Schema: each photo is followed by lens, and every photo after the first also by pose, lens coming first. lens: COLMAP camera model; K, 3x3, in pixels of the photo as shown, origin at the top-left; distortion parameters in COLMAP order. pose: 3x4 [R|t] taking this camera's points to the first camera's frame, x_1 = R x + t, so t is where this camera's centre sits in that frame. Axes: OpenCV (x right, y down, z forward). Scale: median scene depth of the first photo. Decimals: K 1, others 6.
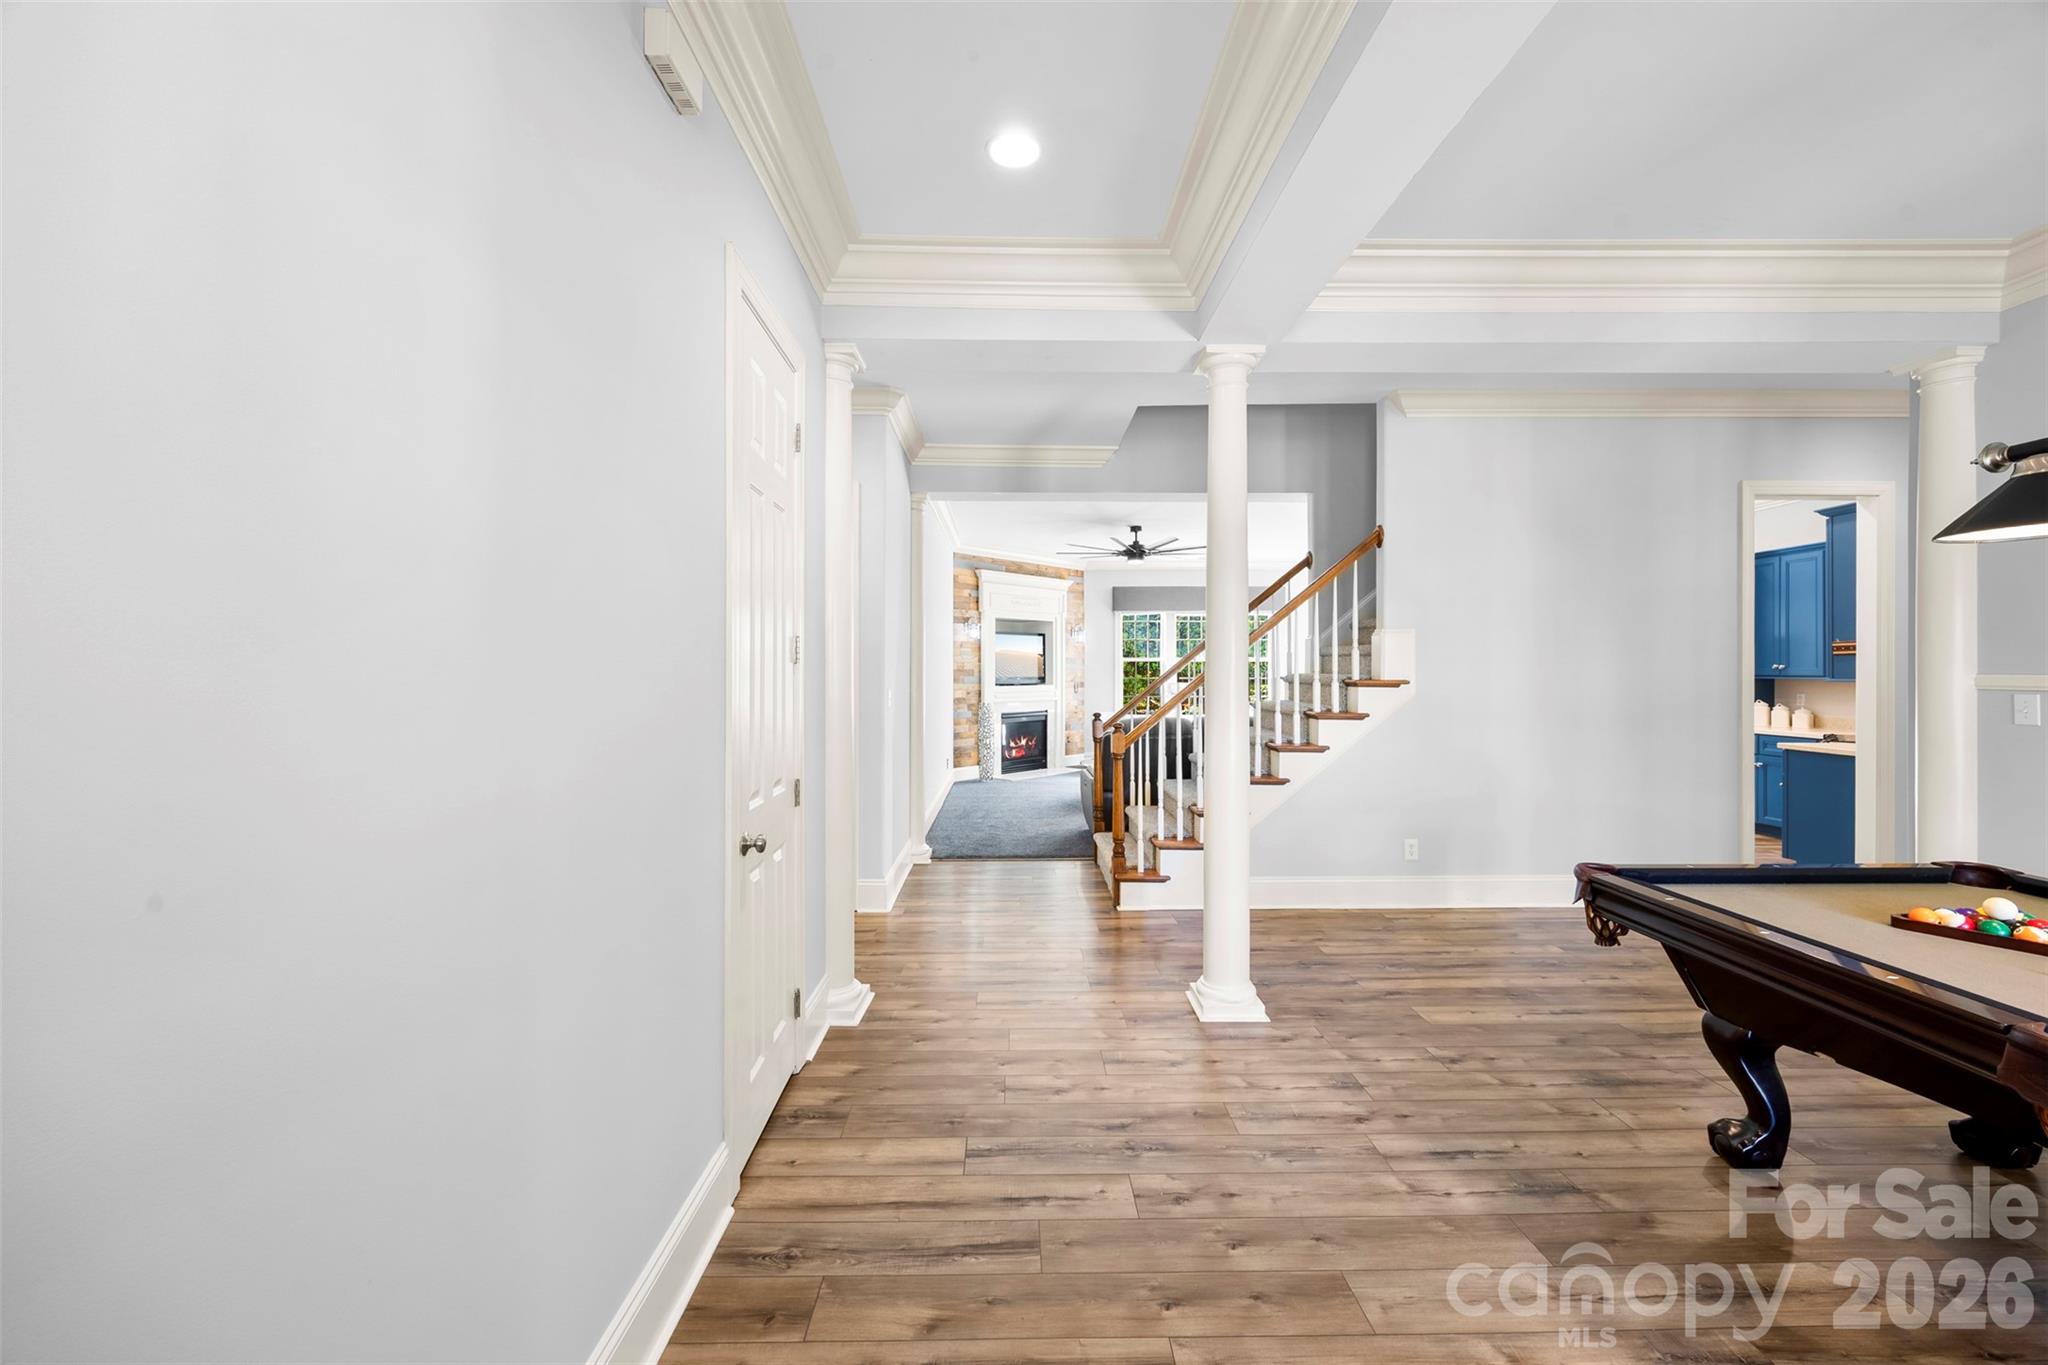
lens RADIAL K [[807.1, 0, 1027.5], [0, 807.1, 671.3], [0, 0, 1]] dist [-0.000081, 0.000106]
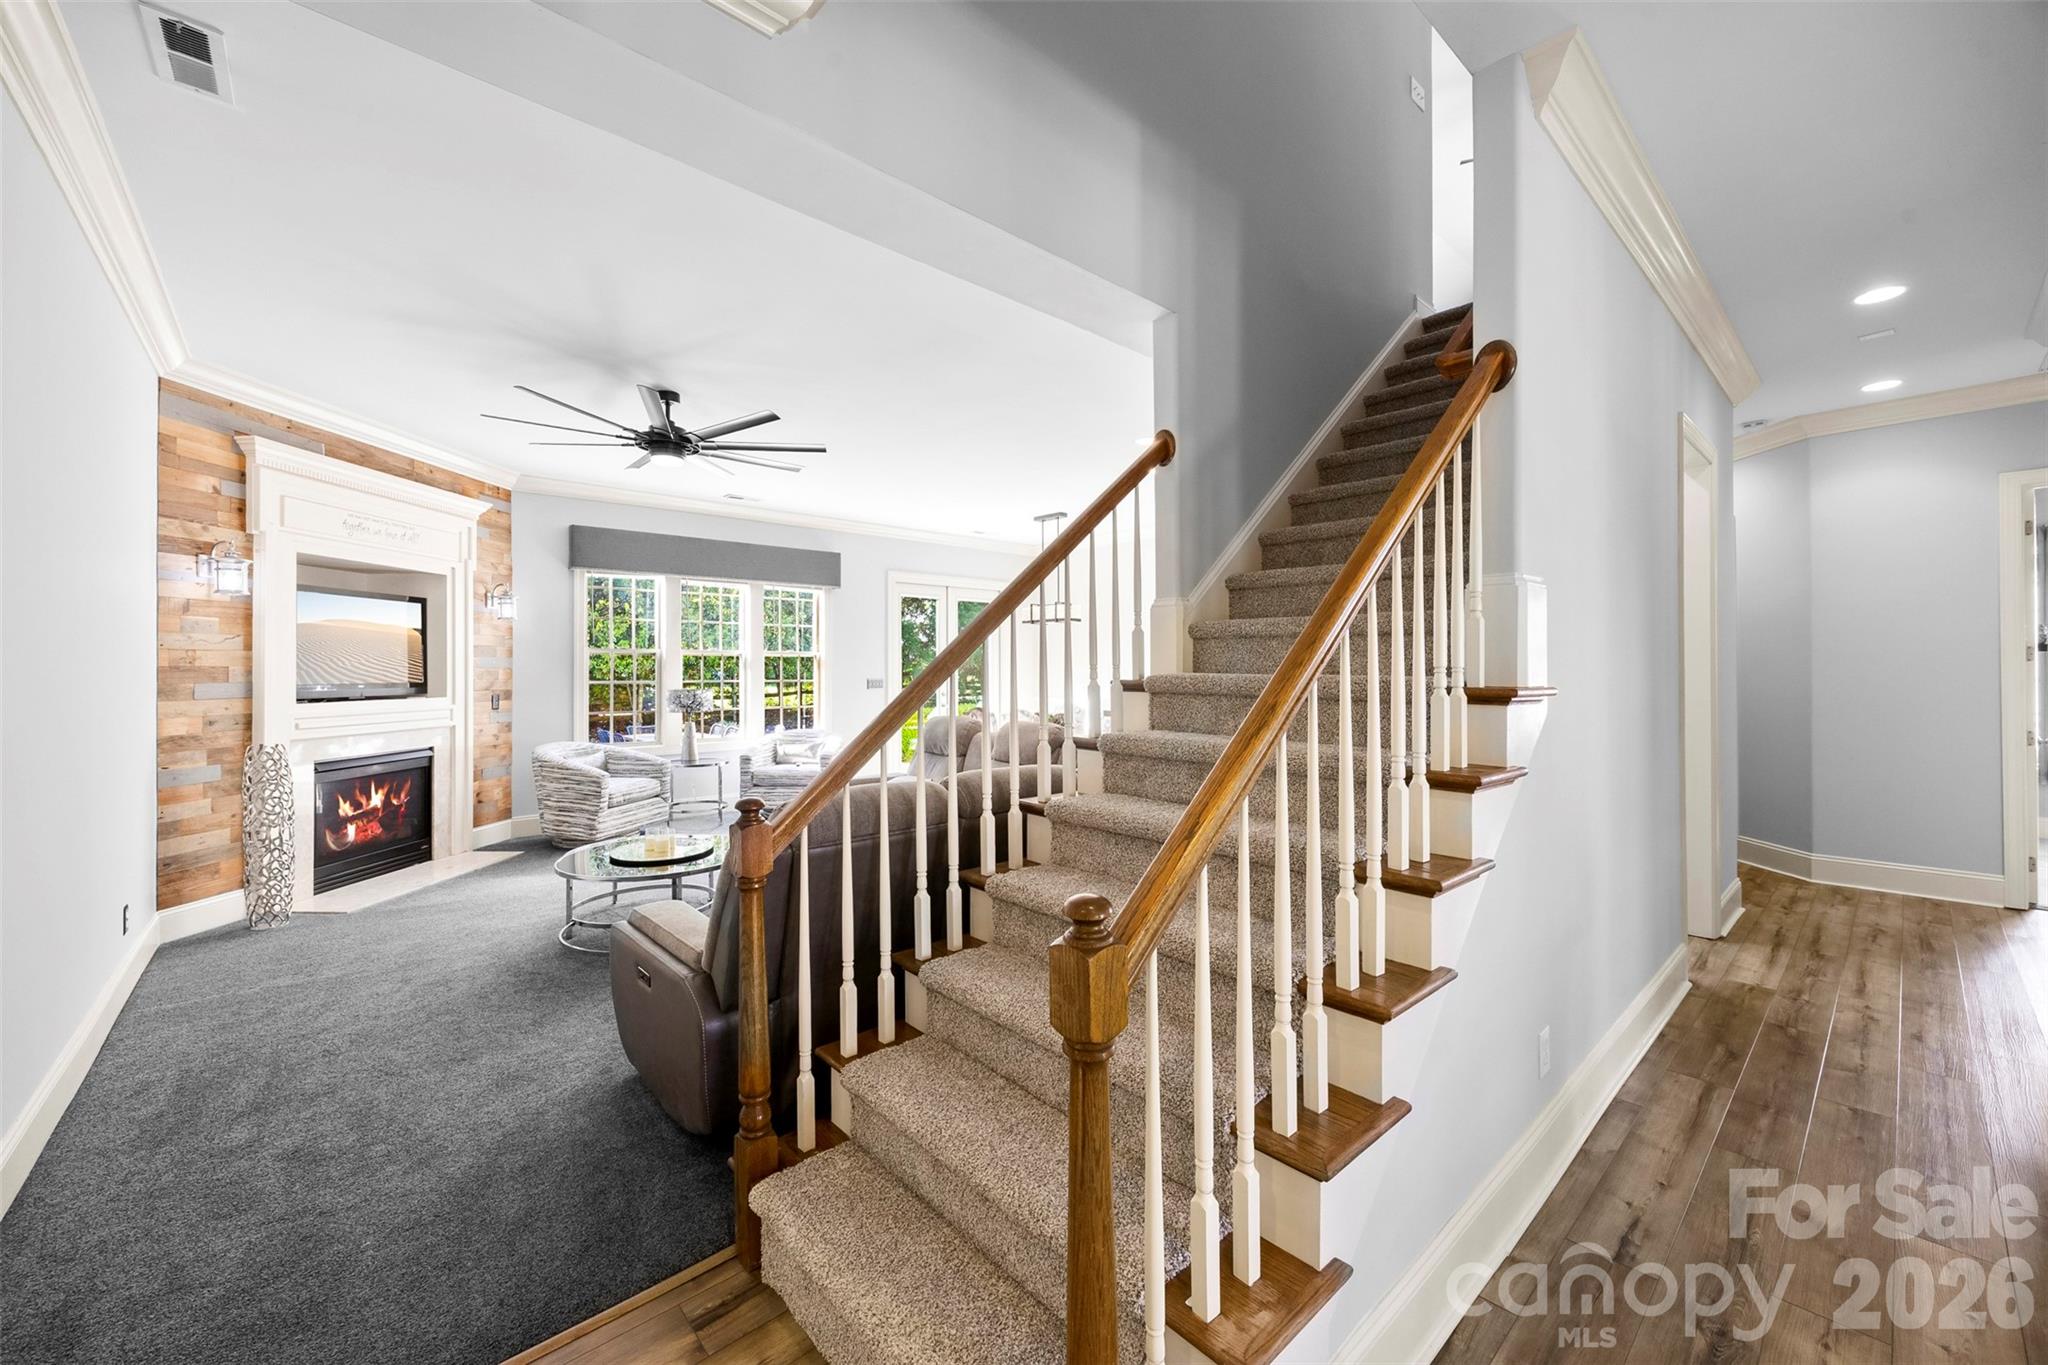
lens RADIAL K [[807.1, 0, 1027.5], [0, 807.1, 671.3], [0, 0, 1]] dist [-0.000081, 0.000106]
pose [[0.765846, 0.003151, 0.643016, -0.017315], [-0.004891, 0.999988, 0.000925, -0.002364], [-0.643005, -0.003853, 0.765852, 0.397647]]
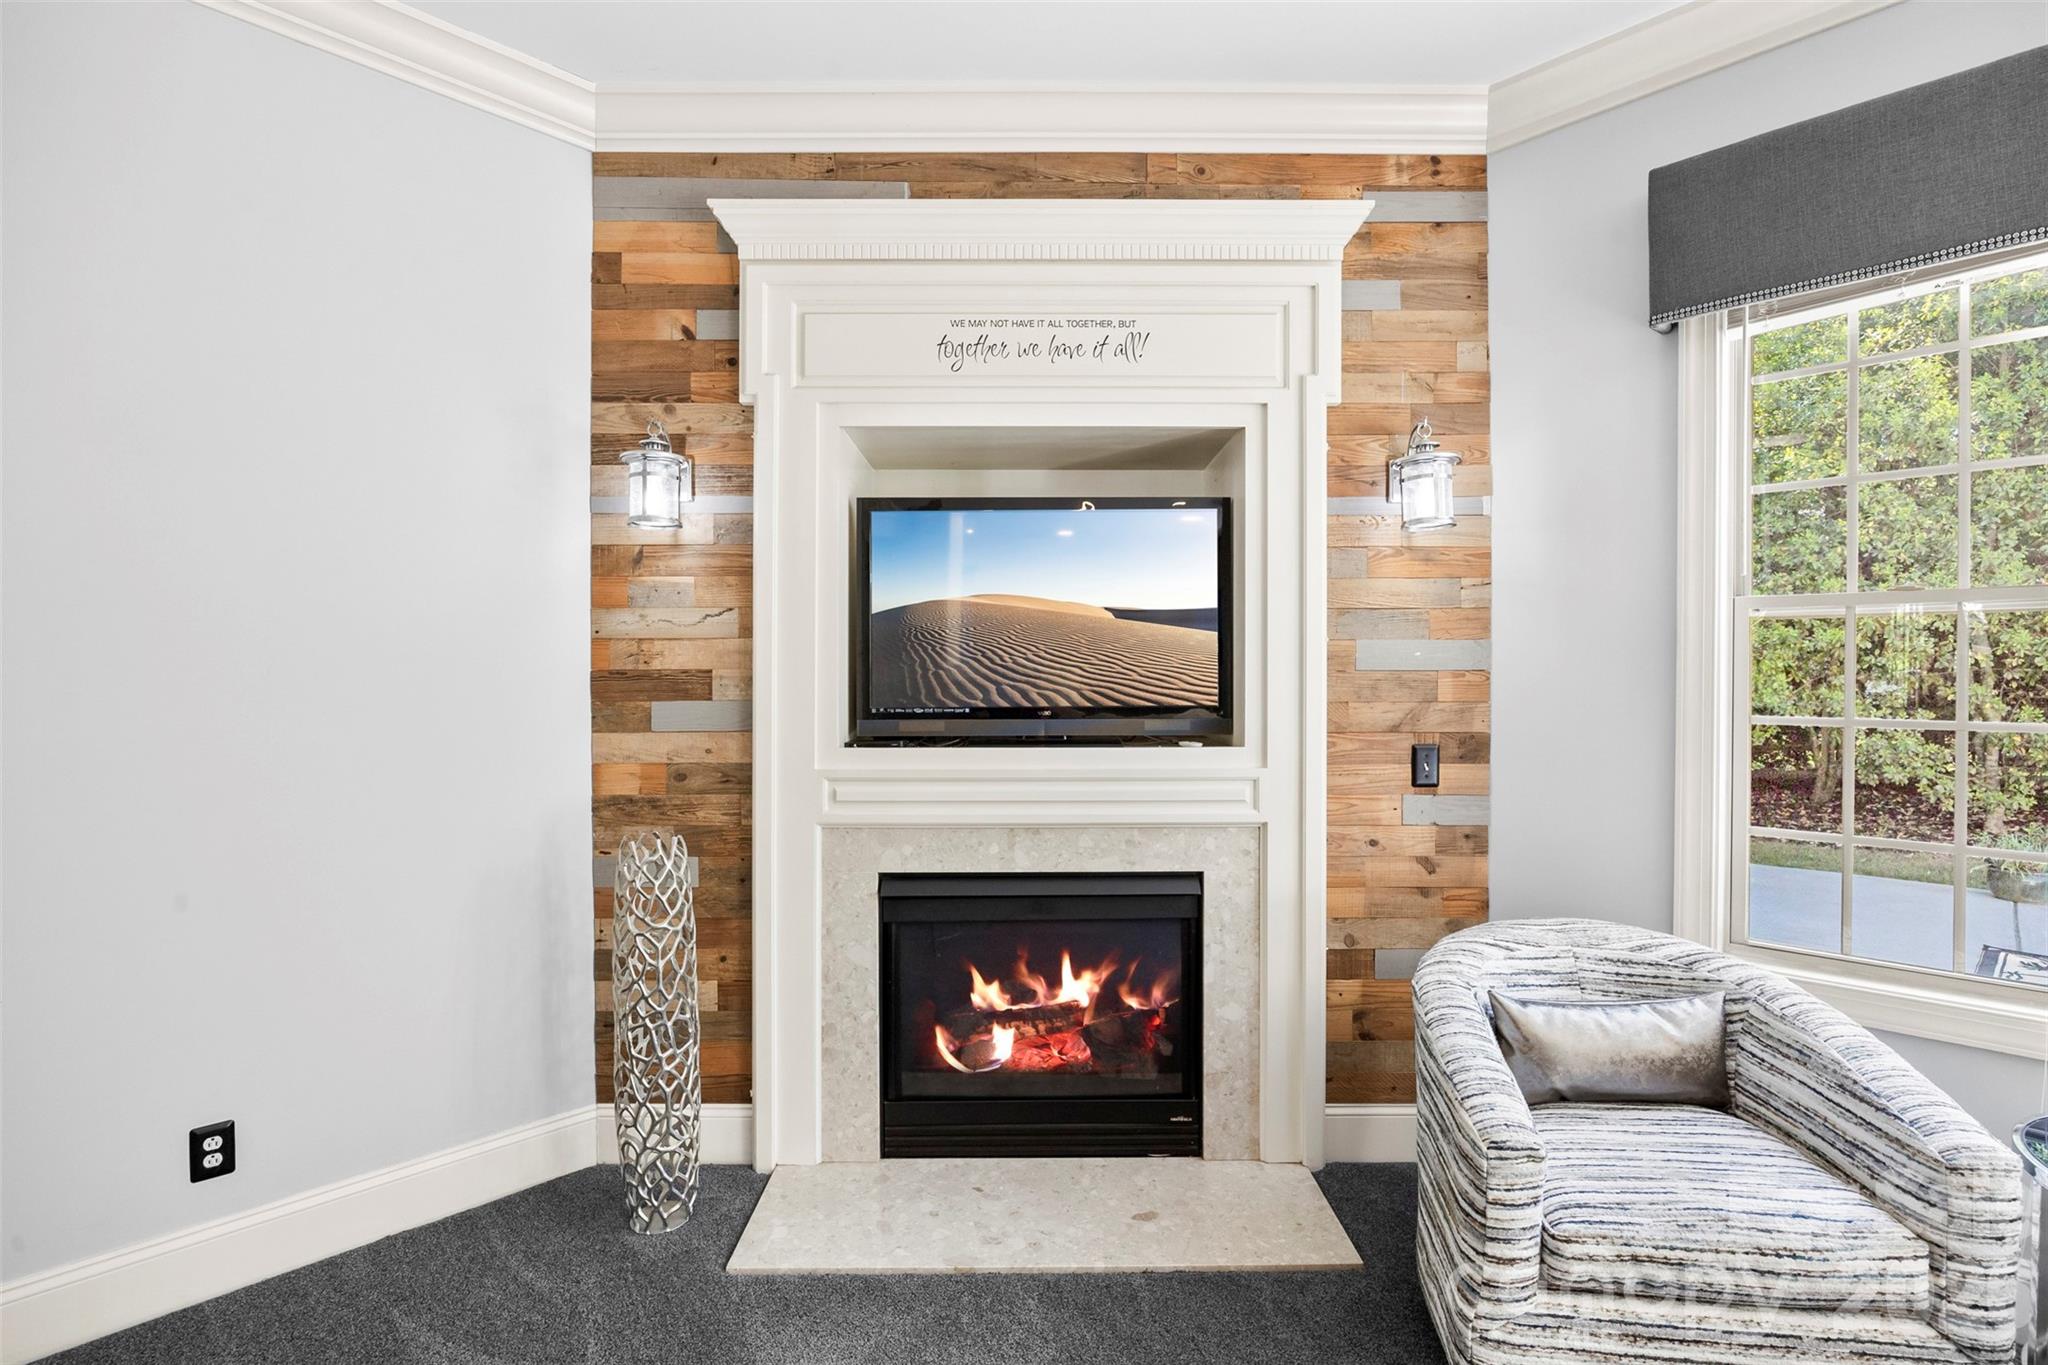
lens RADIAL K [[962.2, 0, 1024.0], [0, 962.2, 682.5], [0, 0, 1]] dist [-0.015039, 0.001439]
pose [[0.687662, 0.010734, -0.725952, 0.184229], [-0.000381, 0.999896, 0.014424, -0.002796], [0.726031, -0.009642, 0.687594, 0.880414]]
